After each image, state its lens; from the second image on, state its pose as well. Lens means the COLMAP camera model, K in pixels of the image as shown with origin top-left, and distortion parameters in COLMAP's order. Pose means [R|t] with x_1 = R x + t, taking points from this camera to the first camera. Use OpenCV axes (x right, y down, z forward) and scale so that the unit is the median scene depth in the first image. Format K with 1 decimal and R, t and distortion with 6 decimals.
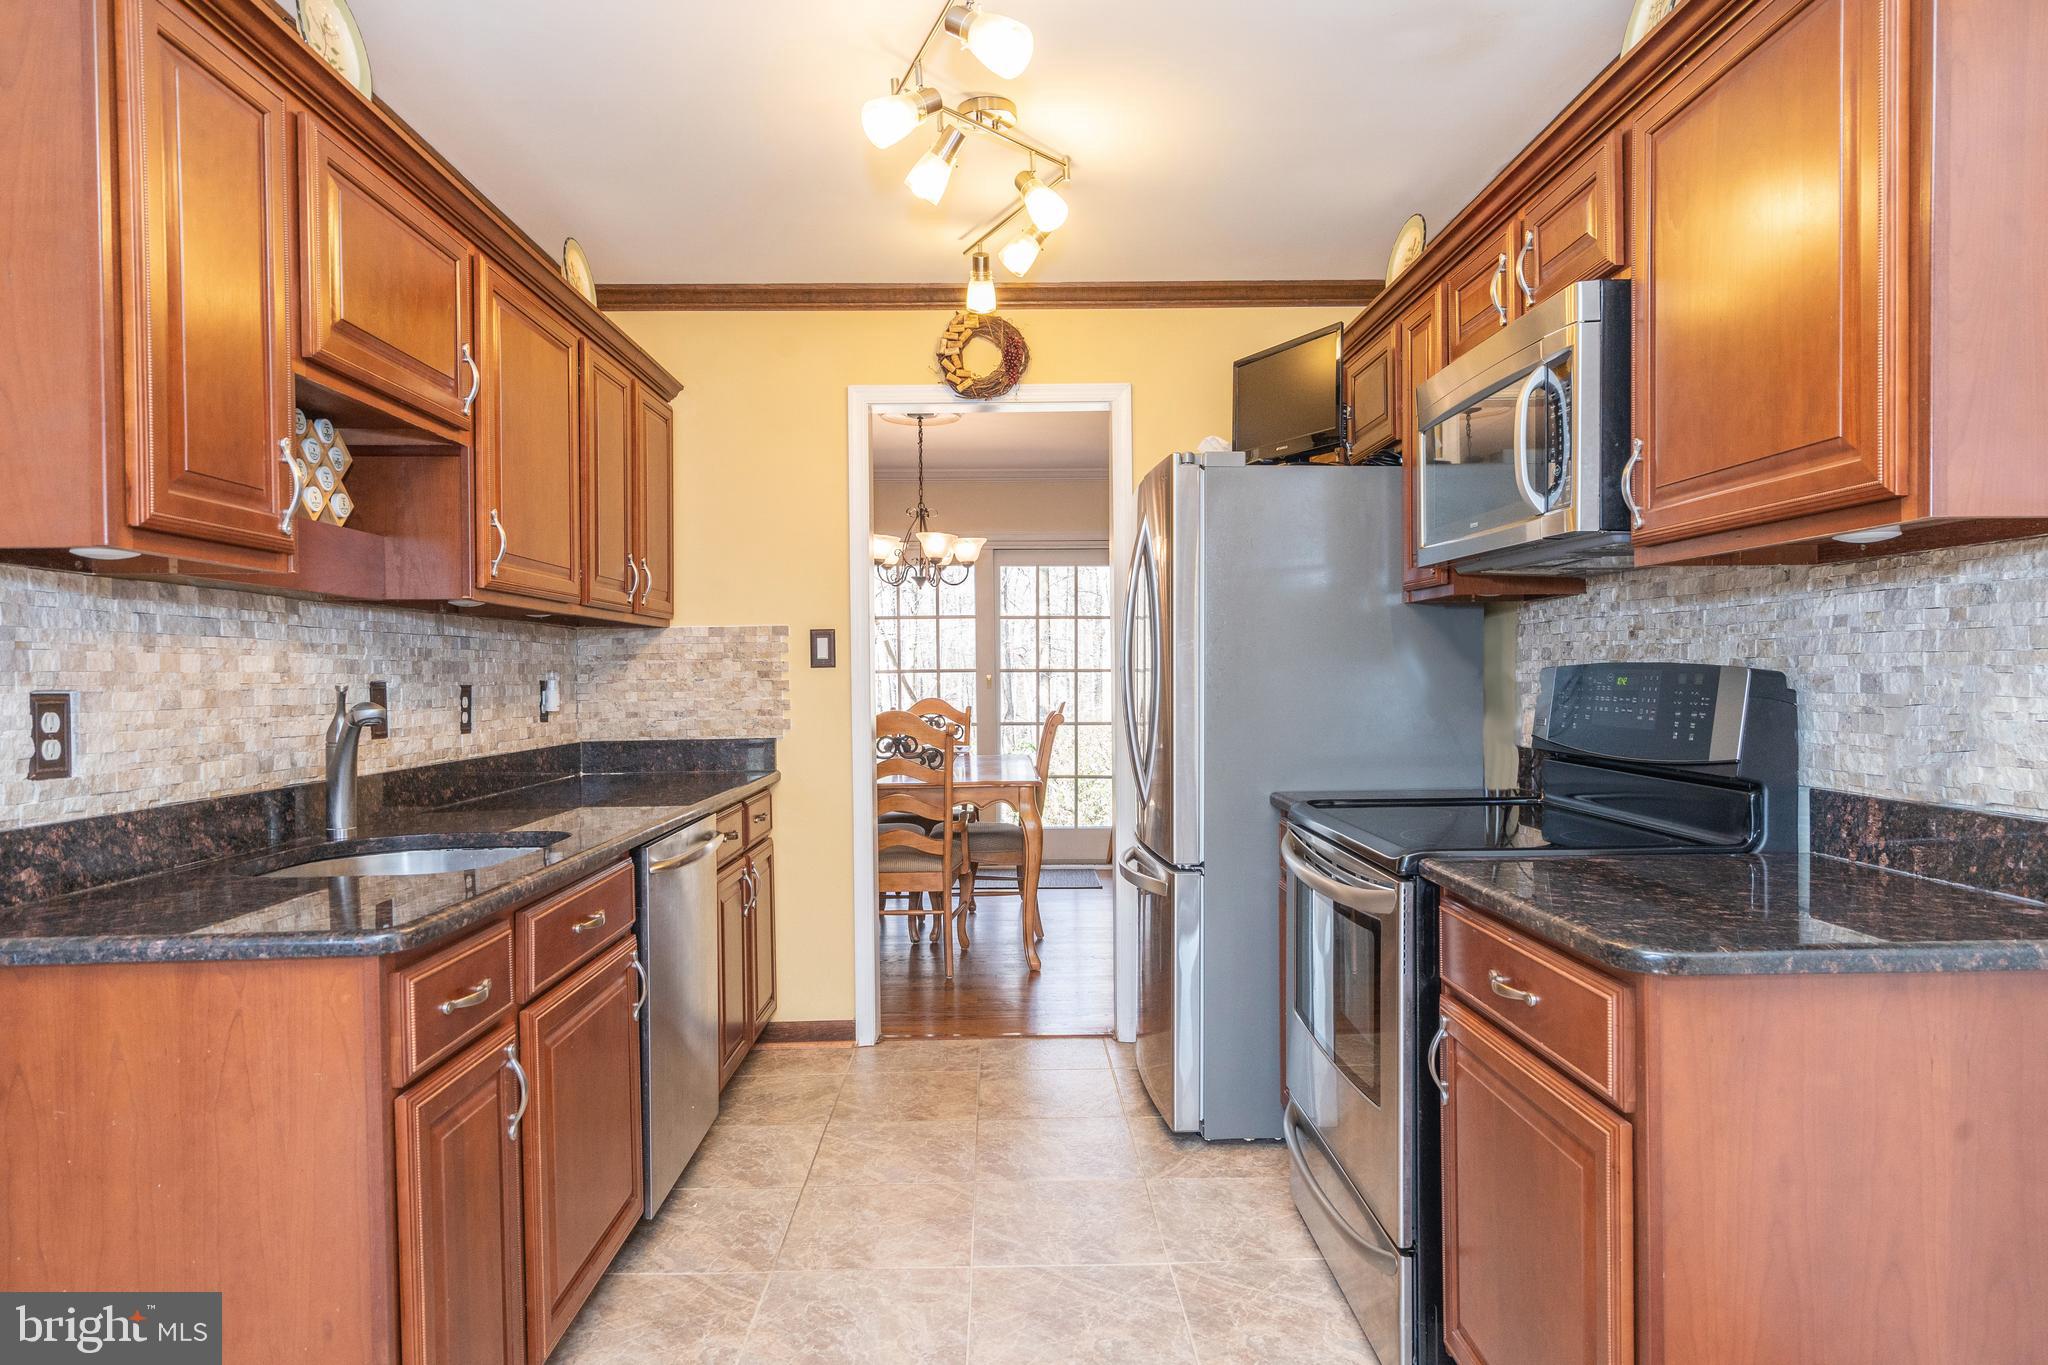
lens RADIAL K [[1210.6, 0, 1023.4], [0, 1210.6, 690.7], [0, 0, 1]] dist [-0.005313, -0.002238]
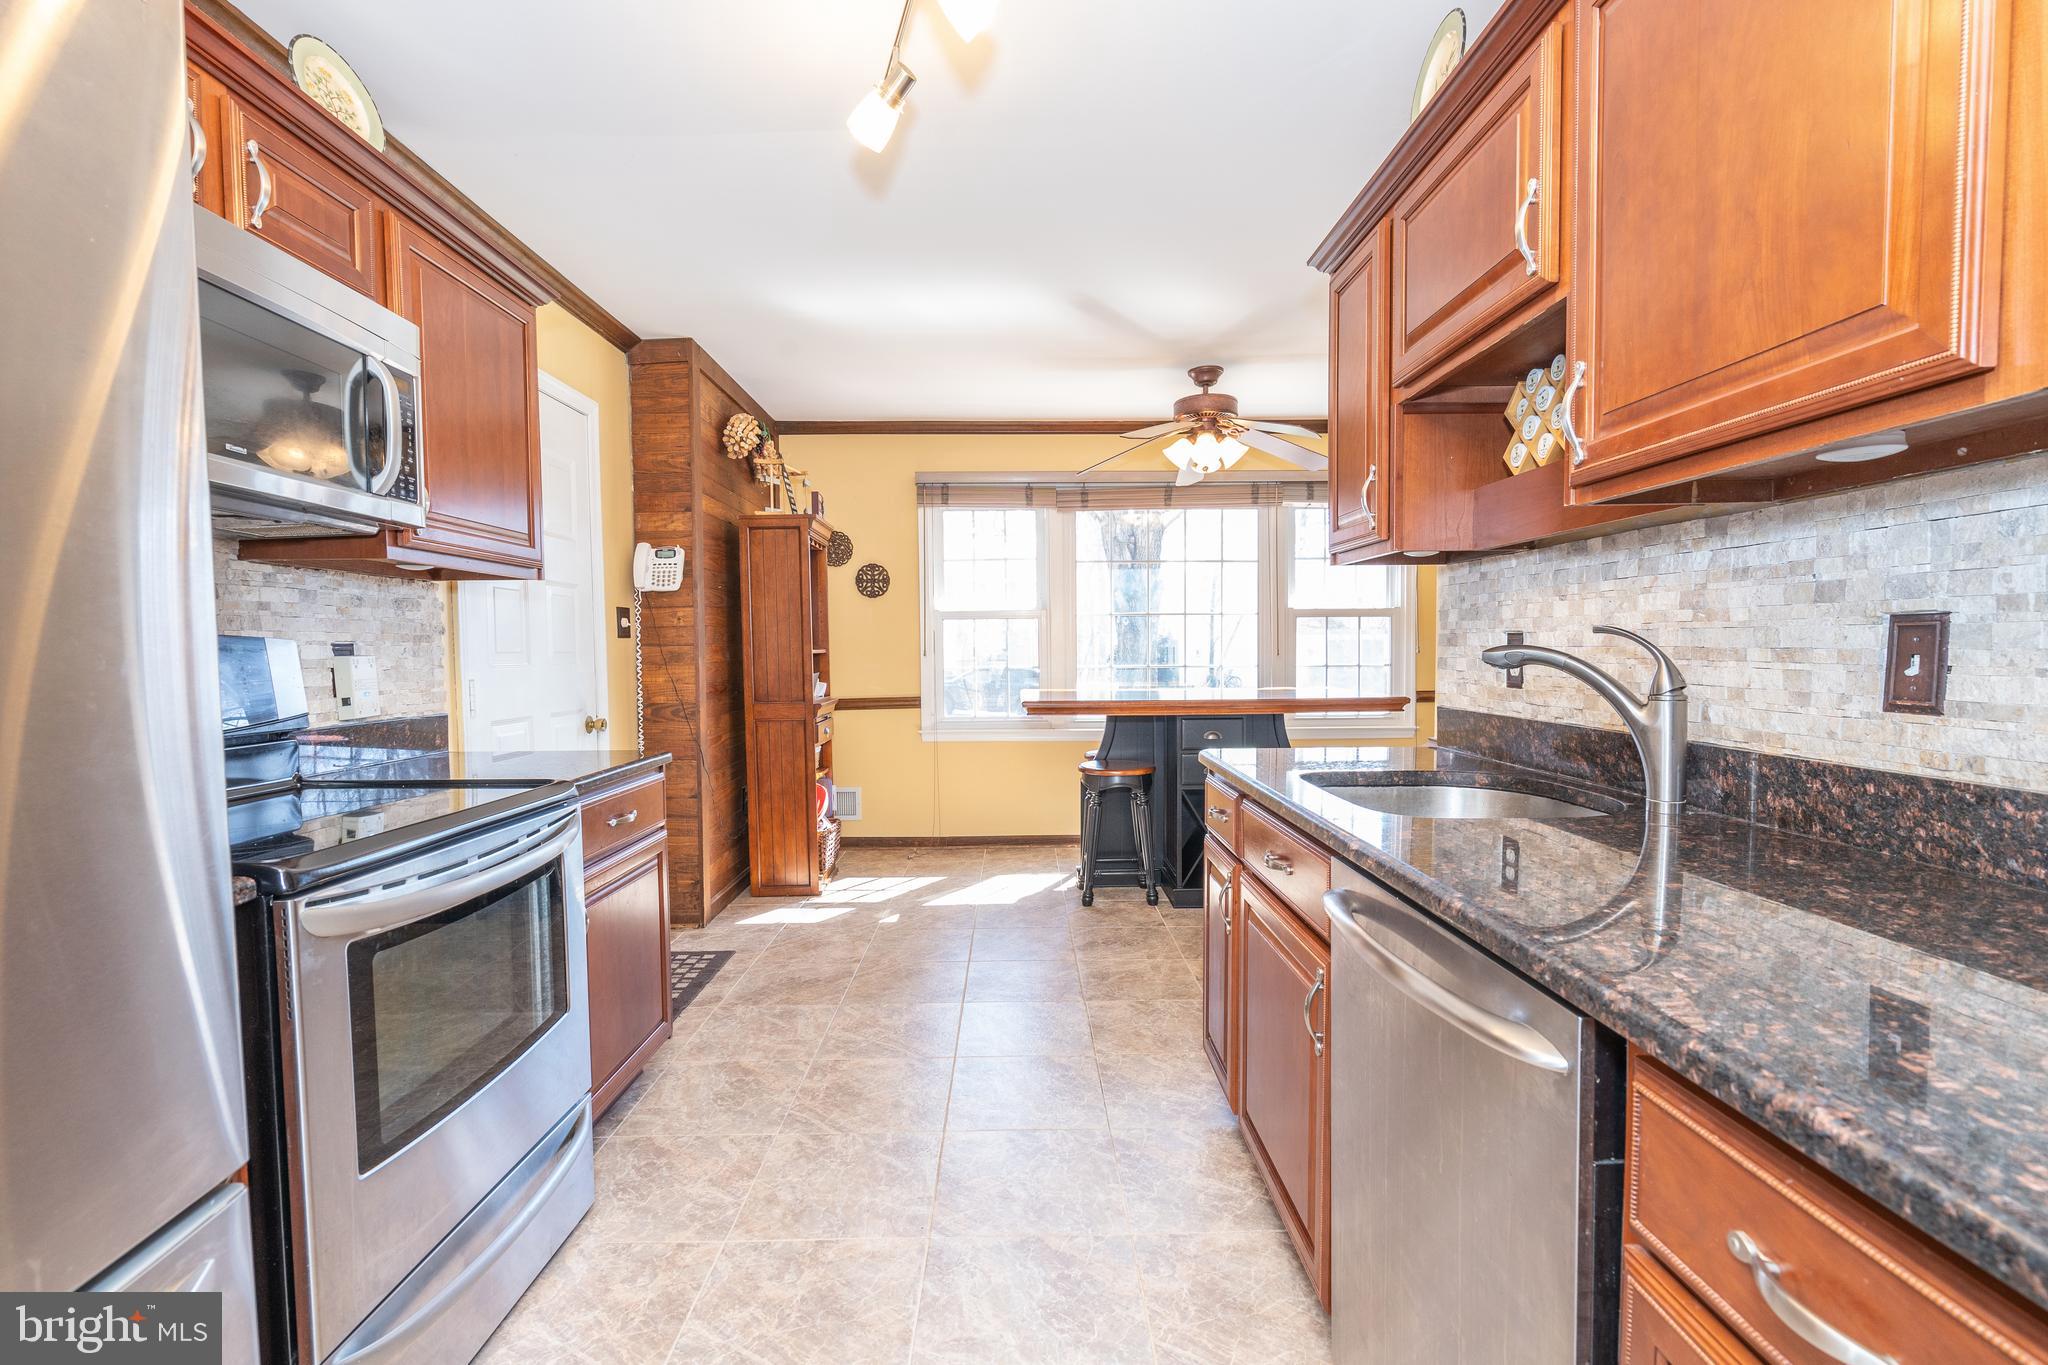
lens RADIAL K [[919.1, 0, 1024.2], [0, 919.1, 687.6], [0, 0, 1]] dist [-0.004202, 0.000564]
pose [[-0.999738, 0.020707, 0.009781, -0.112421], [0.021243, 0.998069, 0.058363, -0.005937], [-0.008554, 0.058555, -0.998248, 1.305561]]
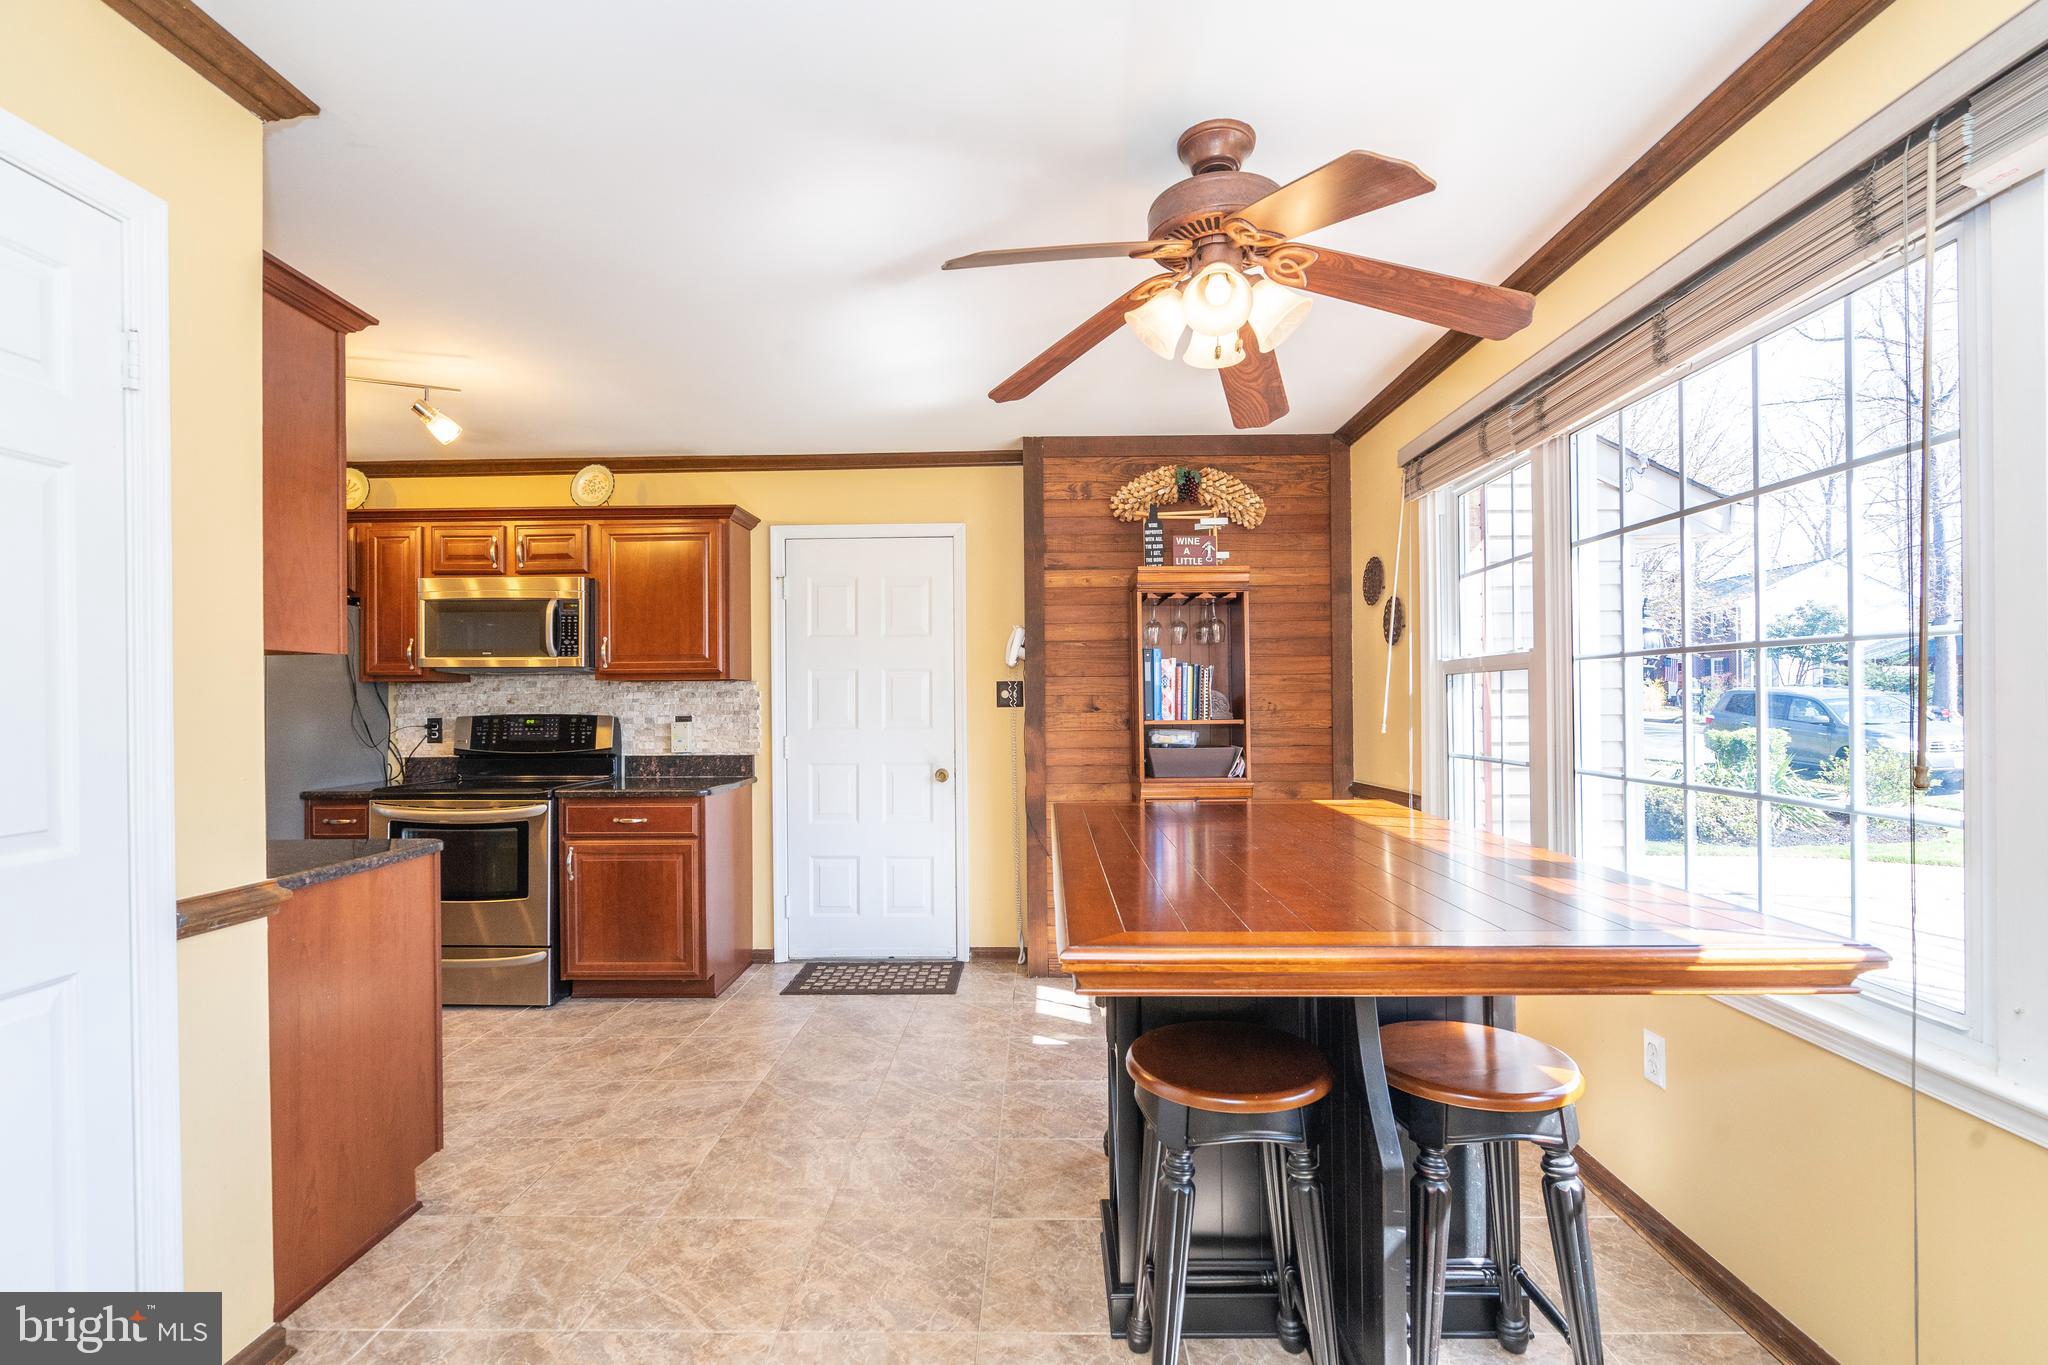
lens RADIAL K [[919.1, 0, 1022.2], [0, 919.1, 697.0], [0, 0, 1]] dist [-0.004202, 0.000564]
pose [[0.046713, 0.016452, 0.998773, -1.061235], [0.020697, 0.999634, -0.017435, -0.001876], [-0.998694, 0.021486, 0.046356, -0.060790]]
